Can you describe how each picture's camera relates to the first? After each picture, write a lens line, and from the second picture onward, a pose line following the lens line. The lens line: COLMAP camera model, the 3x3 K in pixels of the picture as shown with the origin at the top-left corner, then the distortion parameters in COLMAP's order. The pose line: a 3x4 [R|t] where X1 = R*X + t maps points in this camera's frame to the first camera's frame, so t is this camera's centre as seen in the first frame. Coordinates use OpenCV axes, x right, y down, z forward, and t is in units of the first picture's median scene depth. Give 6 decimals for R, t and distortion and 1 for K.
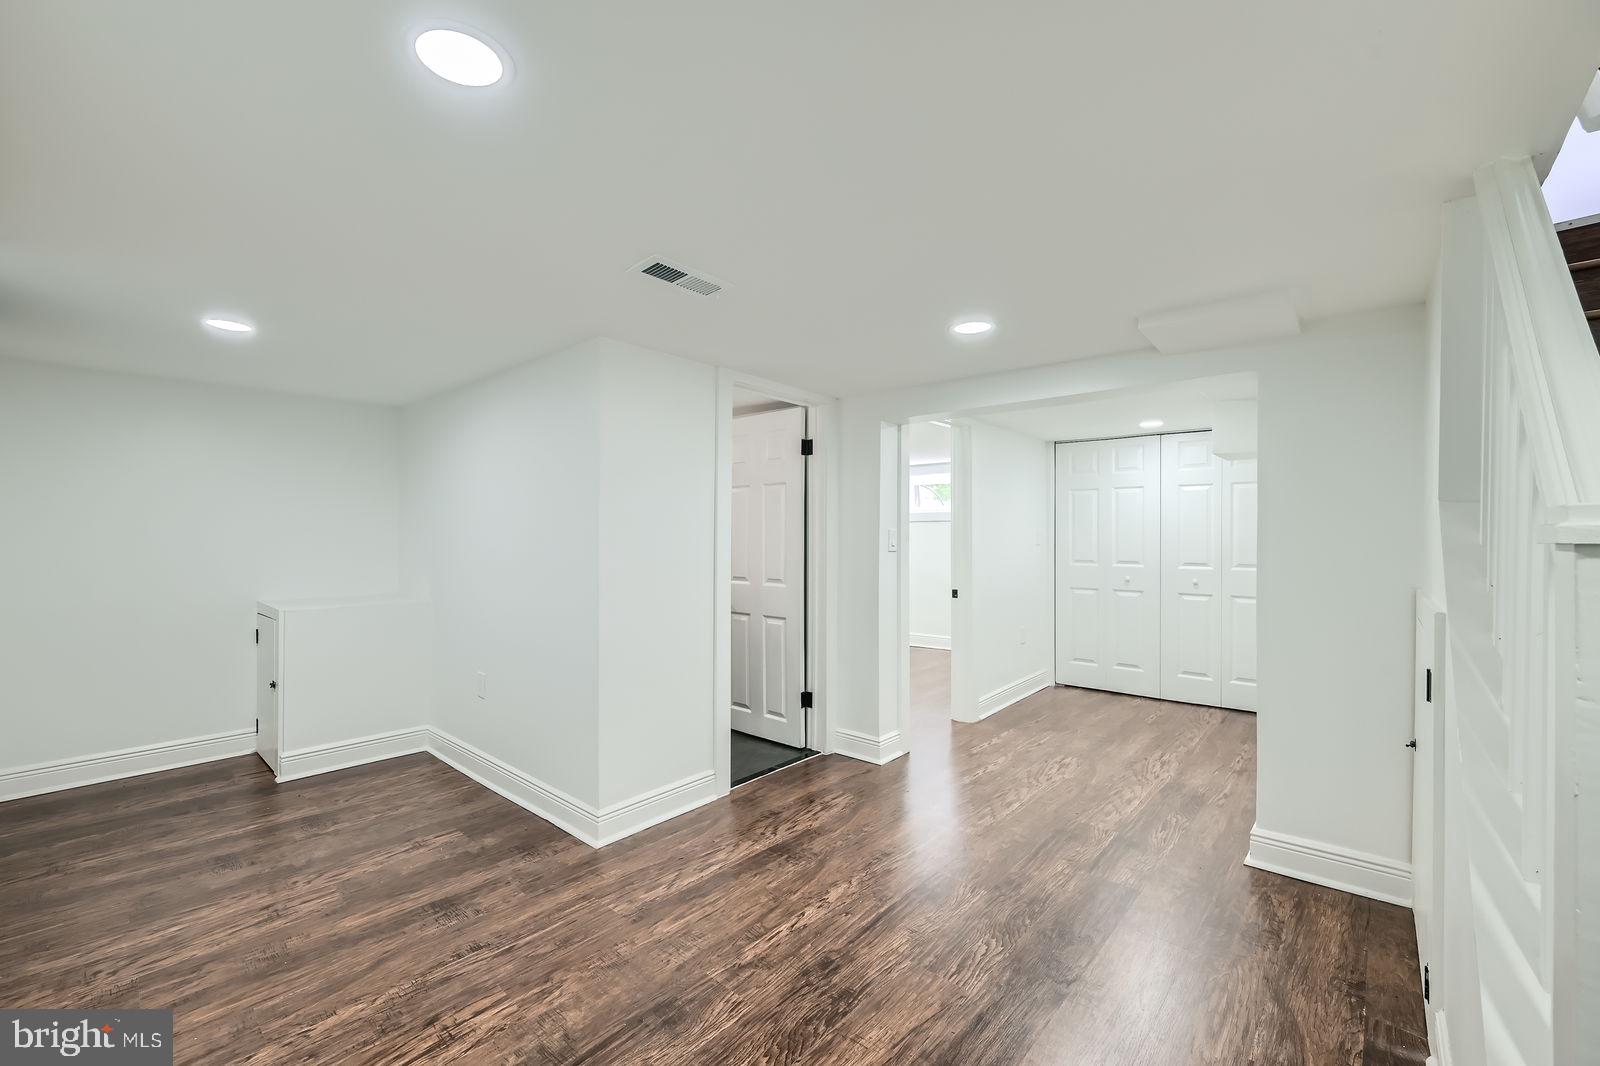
lens RADIAL K [[643.0, 0, 808.9], [0, 643.0, 542.6], [0, 0, 1]] dist [0.001640, 0.000265]
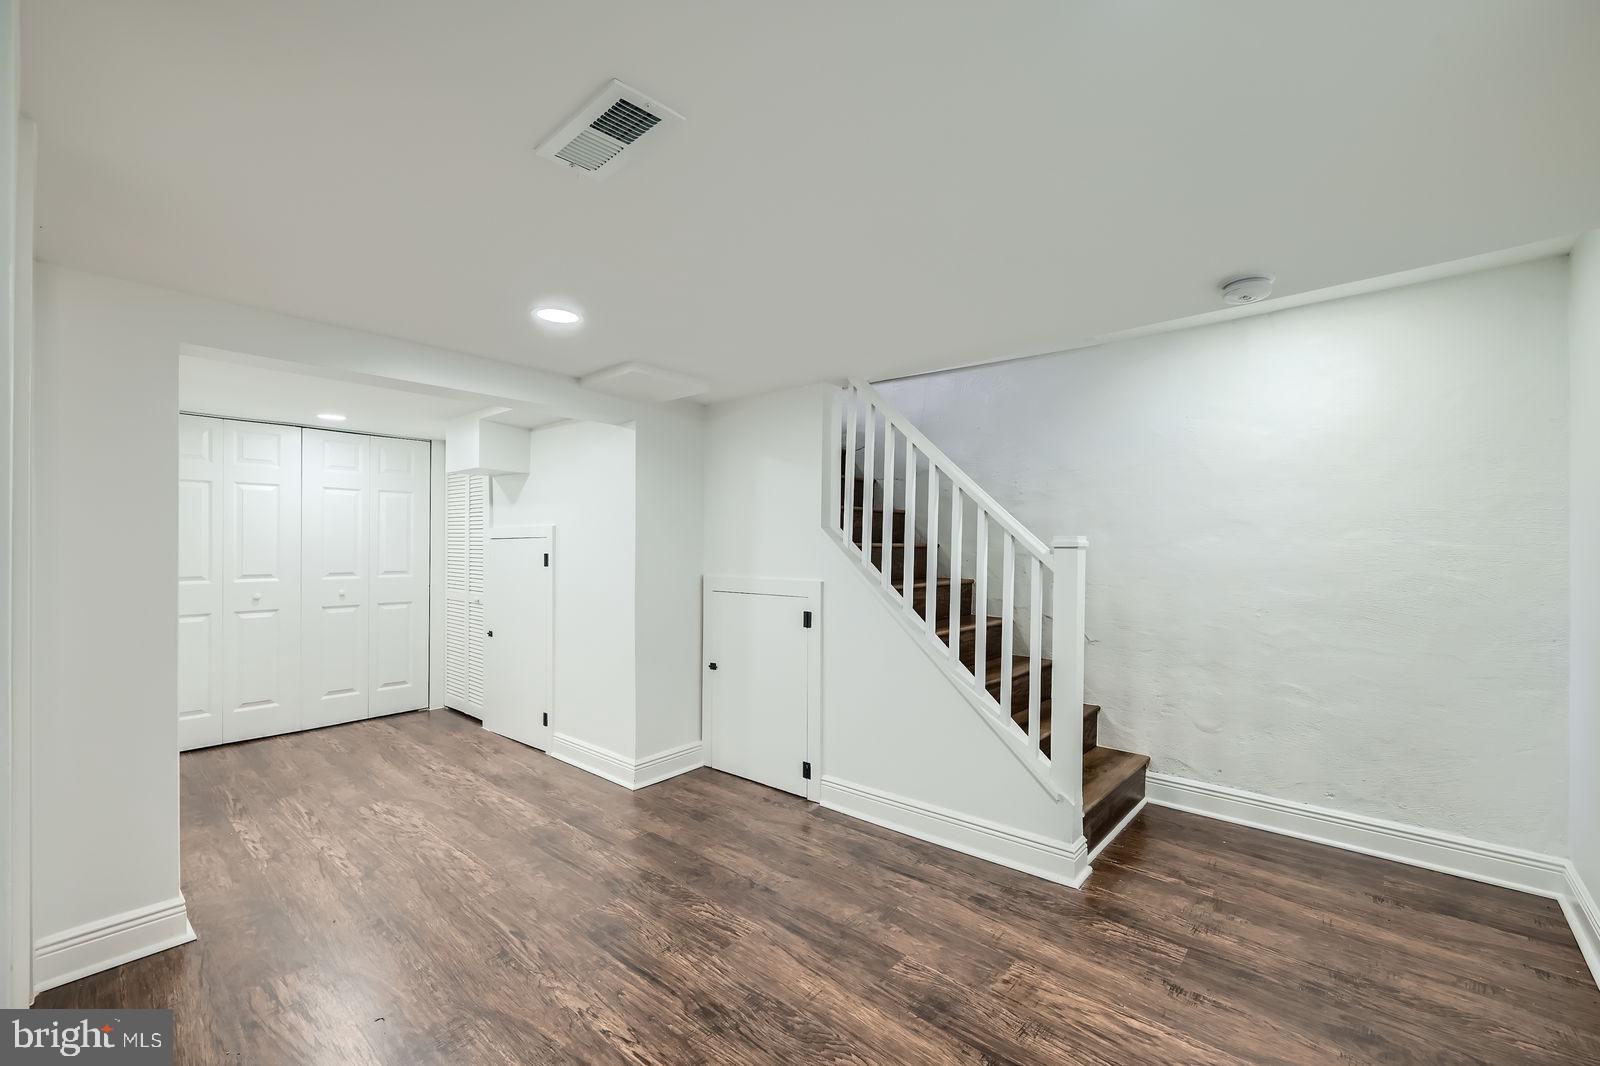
lens RADIAL K [[643.0, 0, 808.7], [0, 643.0, 527.7], [0, 0, 1]] dist [0.001640, 0.000265]
pose [[0.011627, 0.027589, 0.999552, -0.482687], [0.007173, 0.999591, -0.027673, -0.004180], [-0.999907, 0.007491, 0.011424, 0.447486]]
